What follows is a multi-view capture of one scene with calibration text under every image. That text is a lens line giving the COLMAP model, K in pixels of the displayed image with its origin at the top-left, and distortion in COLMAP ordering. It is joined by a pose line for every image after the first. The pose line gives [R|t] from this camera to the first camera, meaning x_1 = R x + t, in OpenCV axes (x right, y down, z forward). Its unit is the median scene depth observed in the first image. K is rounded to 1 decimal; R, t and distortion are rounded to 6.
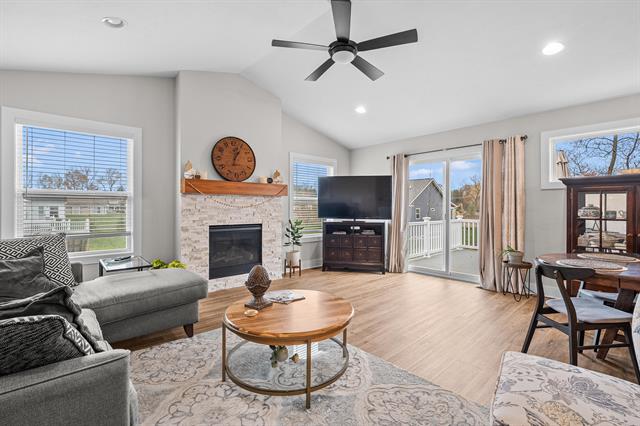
lens RADIAL K [[291.3, 0, 324.1], [0, 291.3, 211.3], [0, 0, 1]] dist [0.000019, 0.000047]
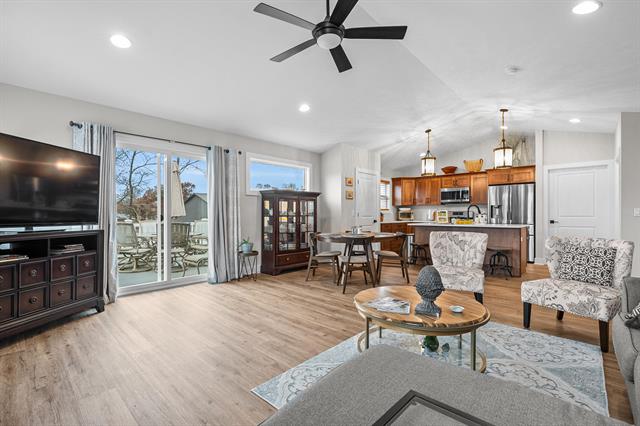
lens RADIAL K [[291.3, 0, 324.1], [0, 291.3, 211.3], [0, 0, 1]] dist [0.000019, 0.000047]
pose [[-0.071279, -0.001386, 0.997455, -0.594962], [0.001158, 0.999998, 0.001472, -0.001546], [-0.997456, 0.001260, -0.071278, 0.727146]]
